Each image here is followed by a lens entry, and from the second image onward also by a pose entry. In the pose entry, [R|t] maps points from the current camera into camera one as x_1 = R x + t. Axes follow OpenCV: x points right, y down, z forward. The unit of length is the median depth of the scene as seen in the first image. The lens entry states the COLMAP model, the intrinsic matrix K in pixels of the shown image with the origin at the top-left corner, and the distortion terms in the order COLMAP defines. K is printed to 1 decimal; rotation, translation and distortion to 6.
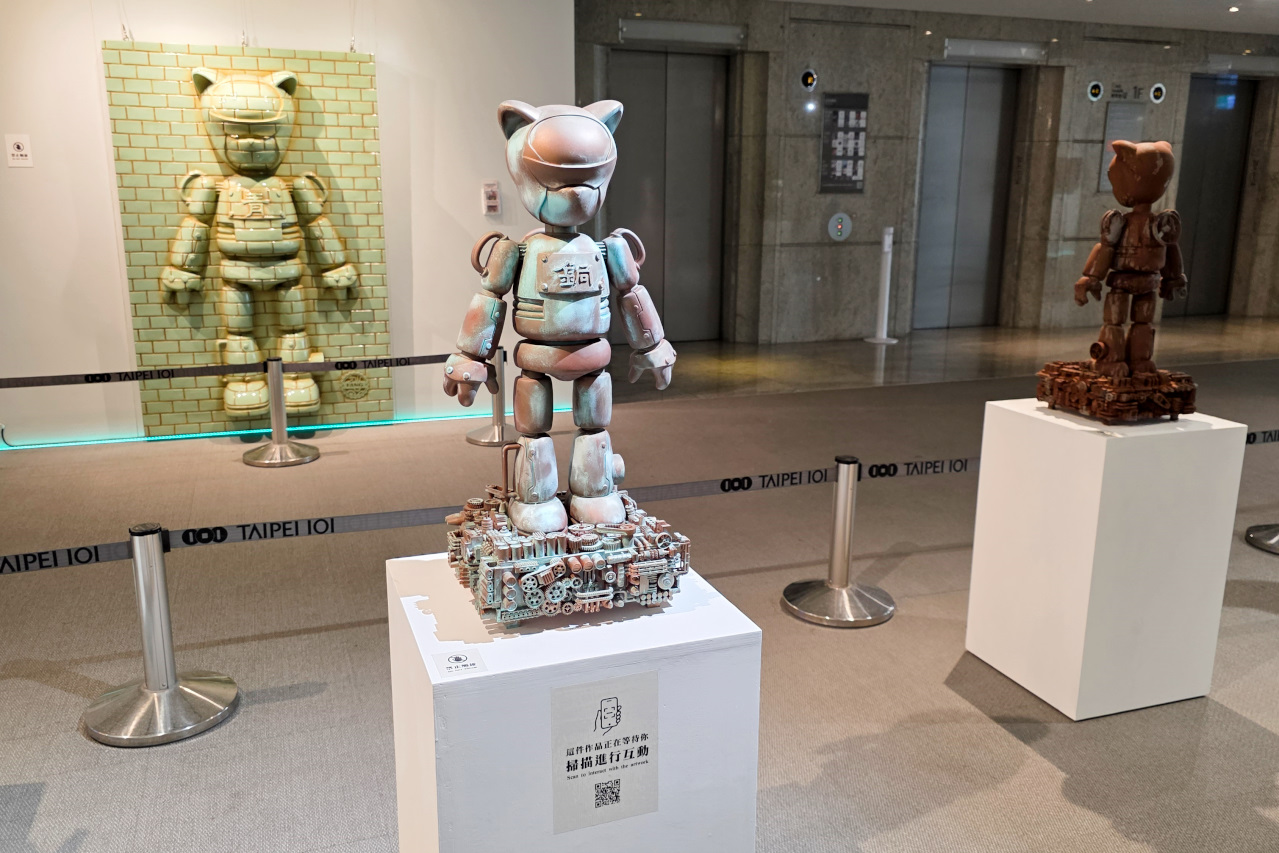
lens RADIAL K [[1012.6, 0, 646.2], [0, 1012.6, 418.9], [0, 0, 1]] dist [0.077907, -0.103997]
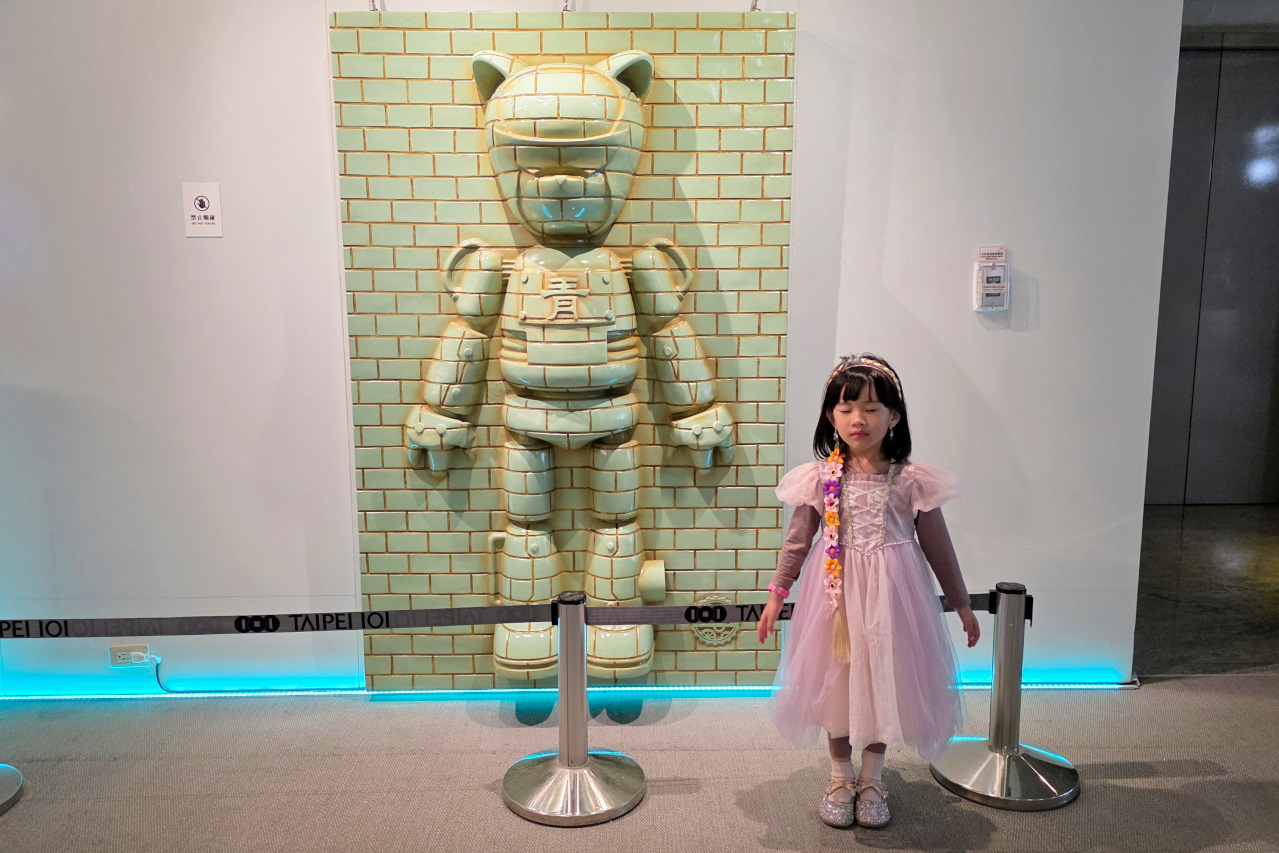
lens RADIAL K [[1012.6, 0, 646.2], [0, 1012.6, 418.9], [0, 0, 1]] dist [0.077907, -0.103997]
pose [[0.946318, 0.035712, -0.321259, -0.162757], [-0.063604, 0.995020, -0.076747, -0.105150], [0.316919, 0.093060, 0.943876, 0.502720]]
